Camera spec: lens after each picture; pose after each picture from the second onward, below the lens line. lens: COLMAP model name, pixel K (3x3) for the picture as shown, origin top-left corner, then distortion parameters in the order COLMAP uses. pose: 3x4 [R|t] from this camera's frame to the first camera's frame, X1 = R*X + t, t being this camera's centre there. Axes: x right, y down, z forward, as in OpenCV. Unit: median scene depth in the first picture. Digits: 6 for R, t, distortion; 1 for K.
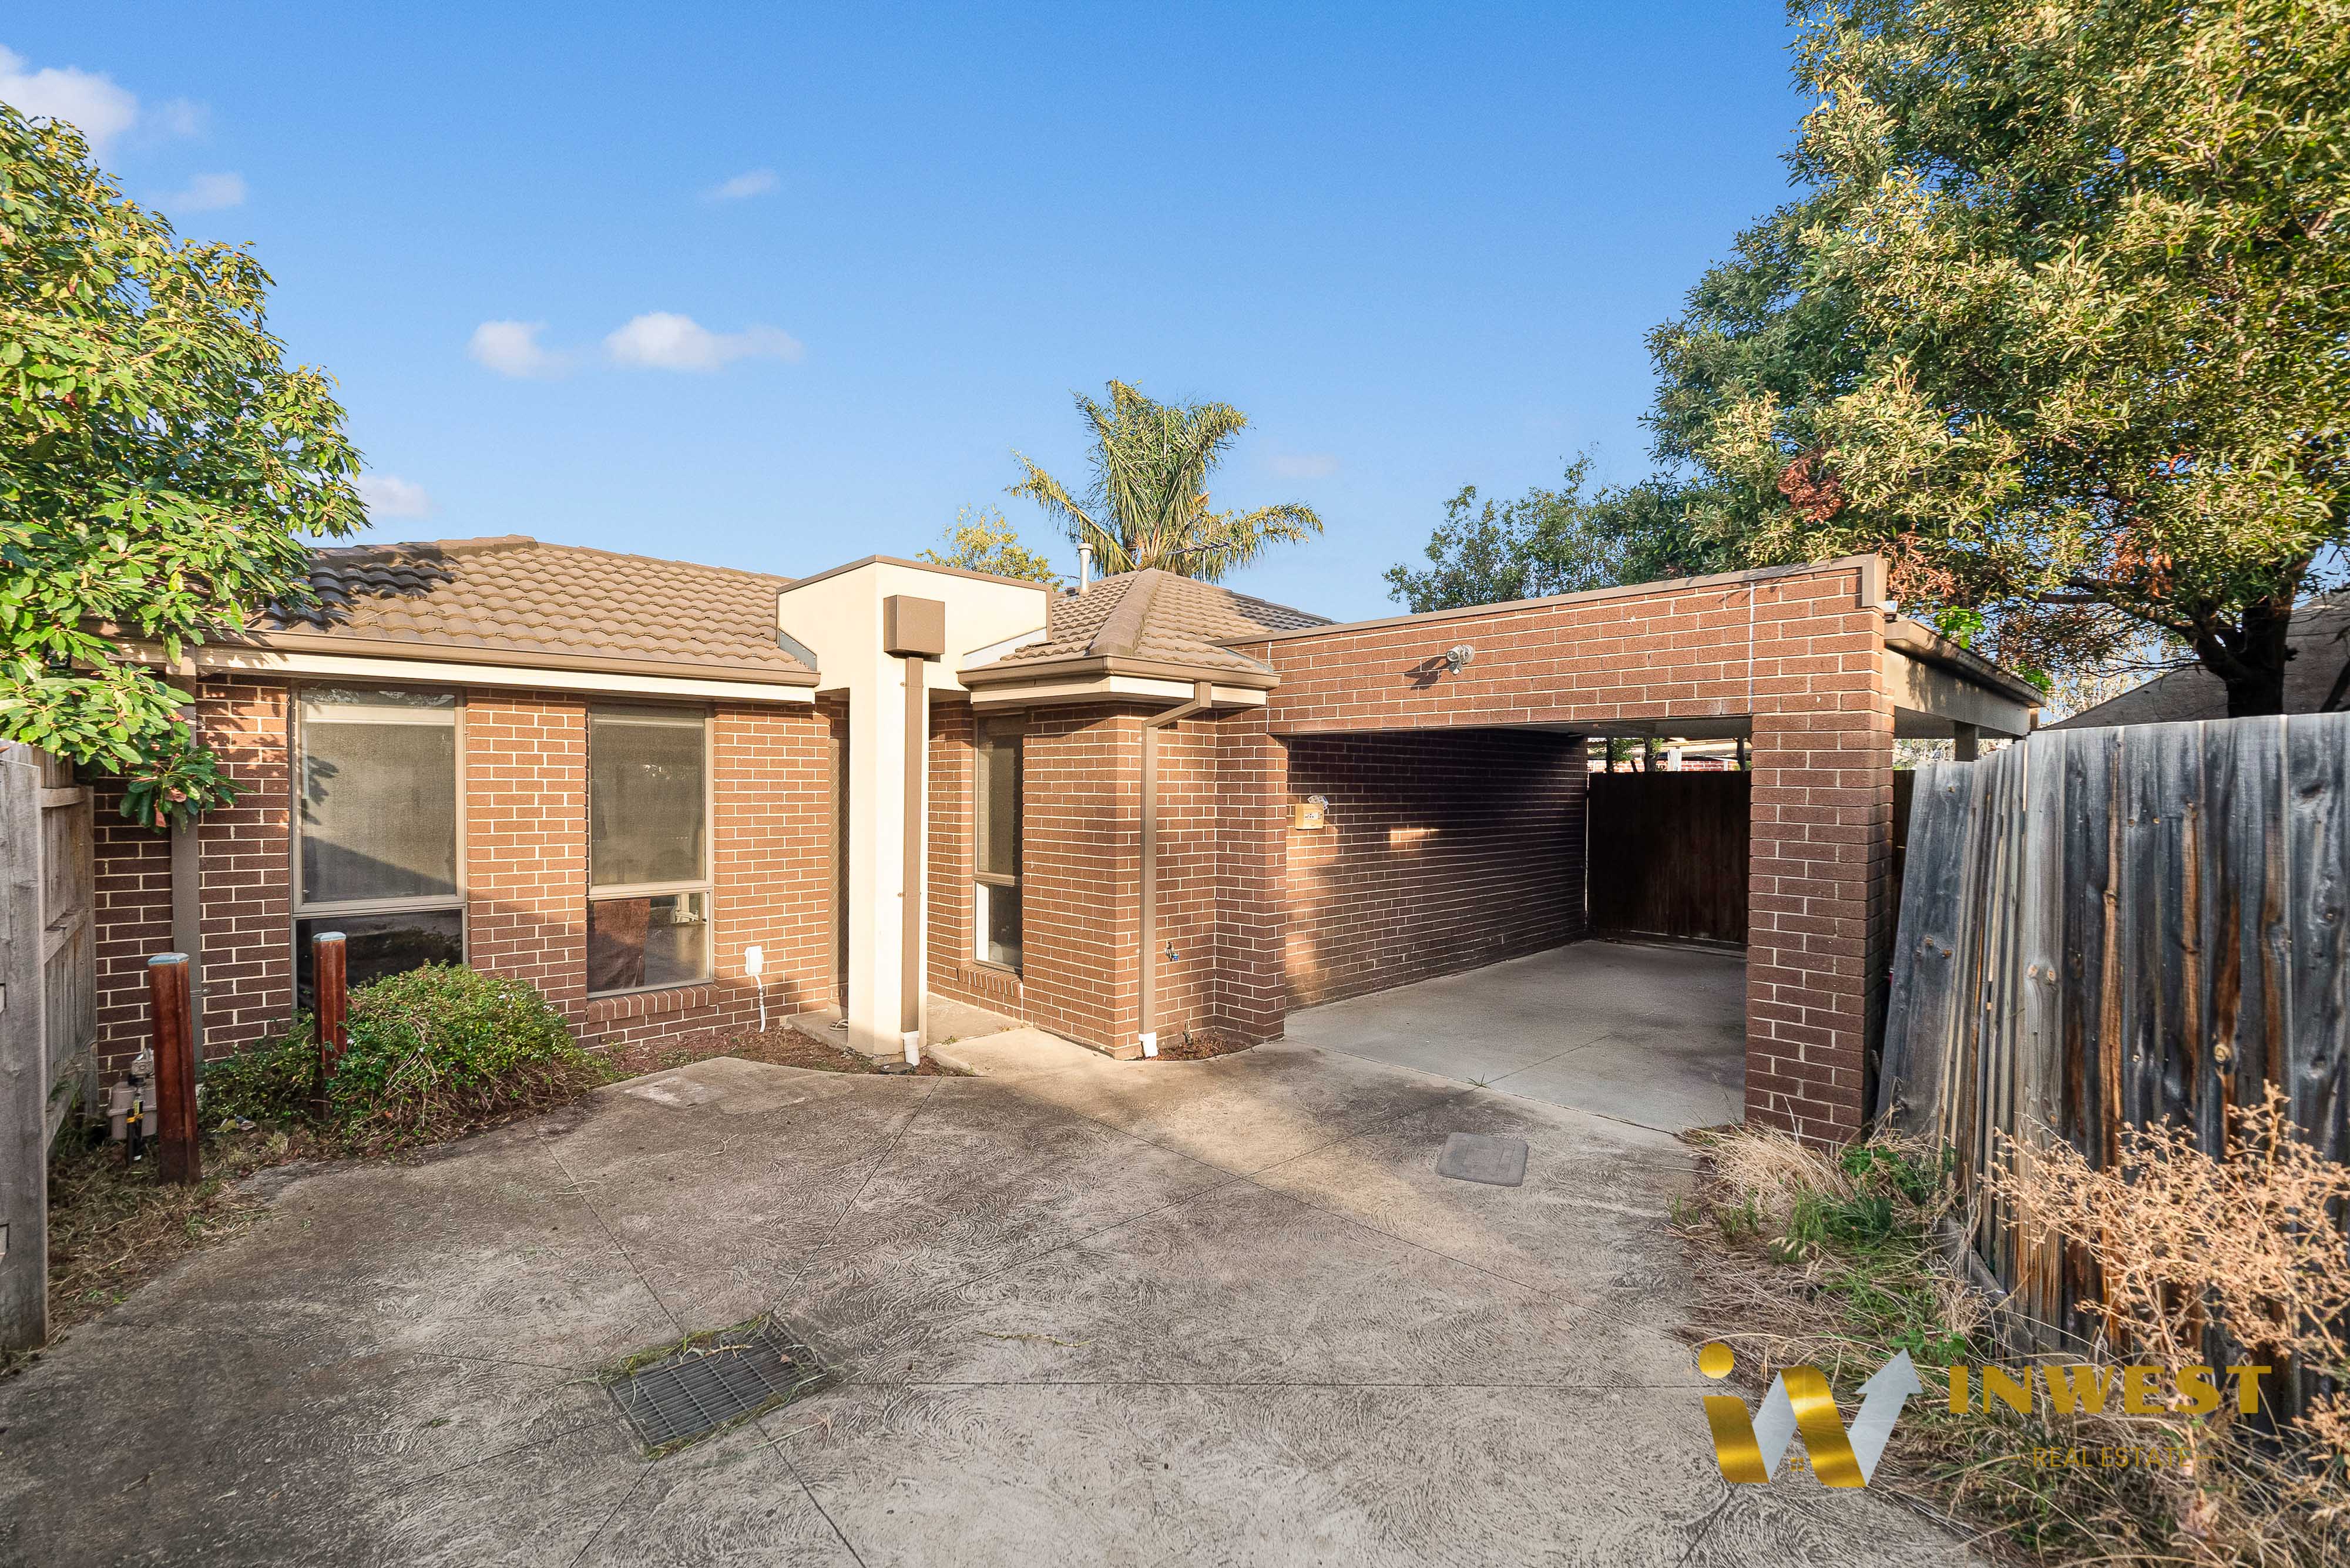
lens RADIAL K [[1004.1, 0, 1175.0], [0, 1004.1, 784.0], [0, 0, 1]] dist [-0.000700, -0.000220]
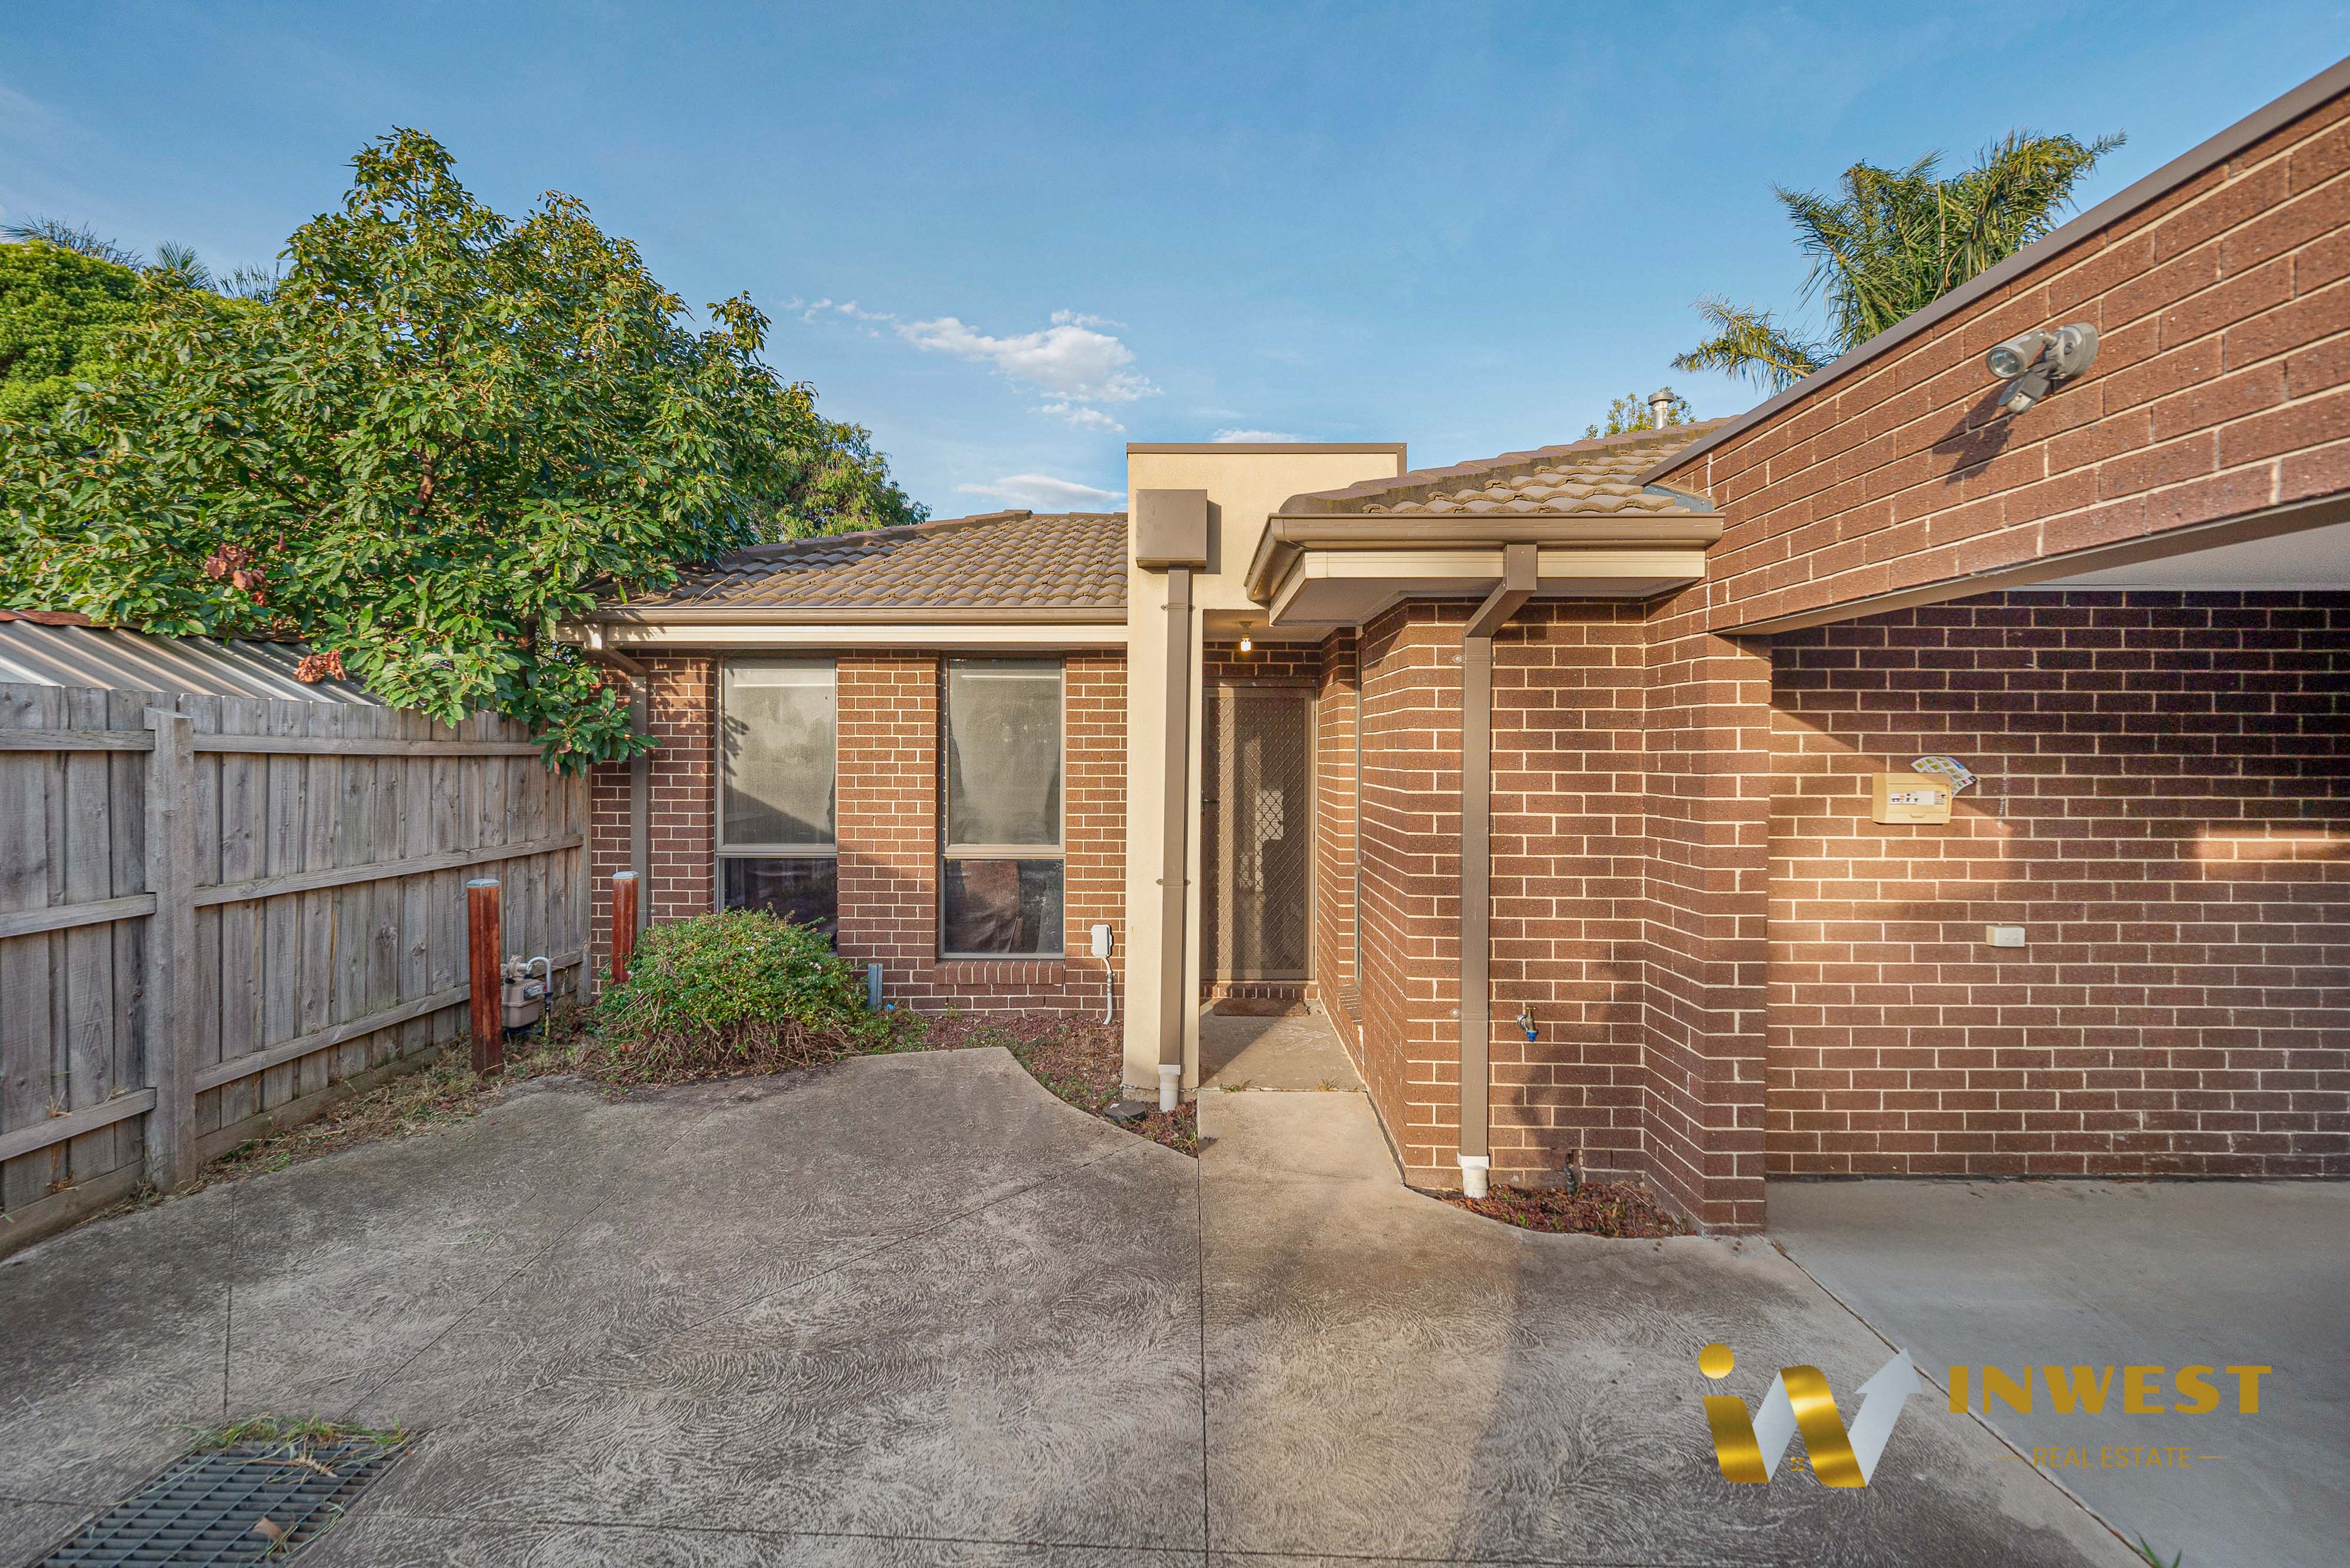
lens RADIAL K [[1030.9, 0, 1098.6], [0, 1030.9, 747.3], [0, 0, 1]] dist [0.030143, -0.029531]
pose [[0.704714, -0.001542, -0.709489, 0.261813], [-0.000033, 0.999998, -0.002206, 0.009777], [0.709491, 0.001578, 0.704713, 0.428937]]
